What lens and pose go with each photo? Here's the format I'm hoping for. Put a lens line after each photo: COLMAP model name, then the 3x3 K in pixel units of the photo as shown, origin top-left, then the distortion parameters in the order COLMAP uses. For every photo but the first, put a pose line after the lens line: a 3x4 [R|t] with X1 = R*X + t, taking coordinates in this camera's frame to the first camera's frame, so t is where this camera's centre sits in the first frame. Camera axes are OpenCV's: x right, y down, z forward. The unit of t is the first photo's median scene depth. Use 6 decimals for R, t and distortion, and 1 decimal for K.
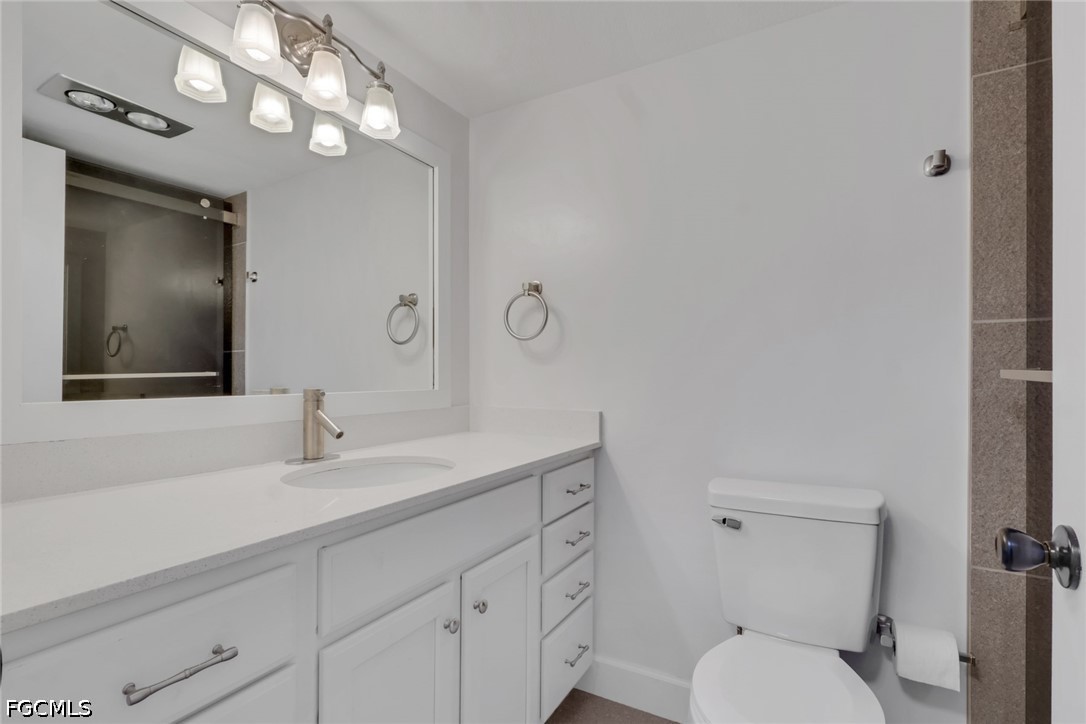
lens RADIAL K [[504.2, 0, 541.2], [0, 504.2, 366.7], [0, 0, 1]] dist [-0.001195, 0.000259]
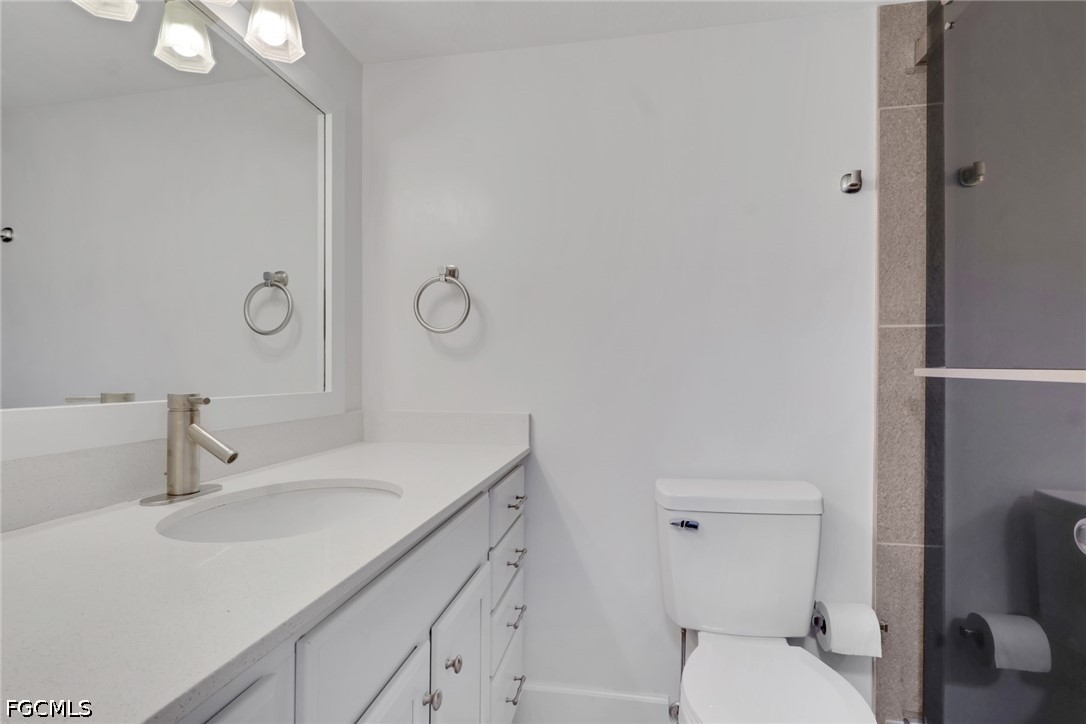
lens RADIAL K [[510.0, 0, 542.4], [0, 510.0, 367.3], [0, 0, 1]] dist [-0.001737, -0.000196]
pose [[0.941179, 0.003441, 0.337891, -0.237452], [-0.004675, 0.999985, 0.002838, 0.003628], [-0.337876, -0.004251, 0.941181, 0.179749]]
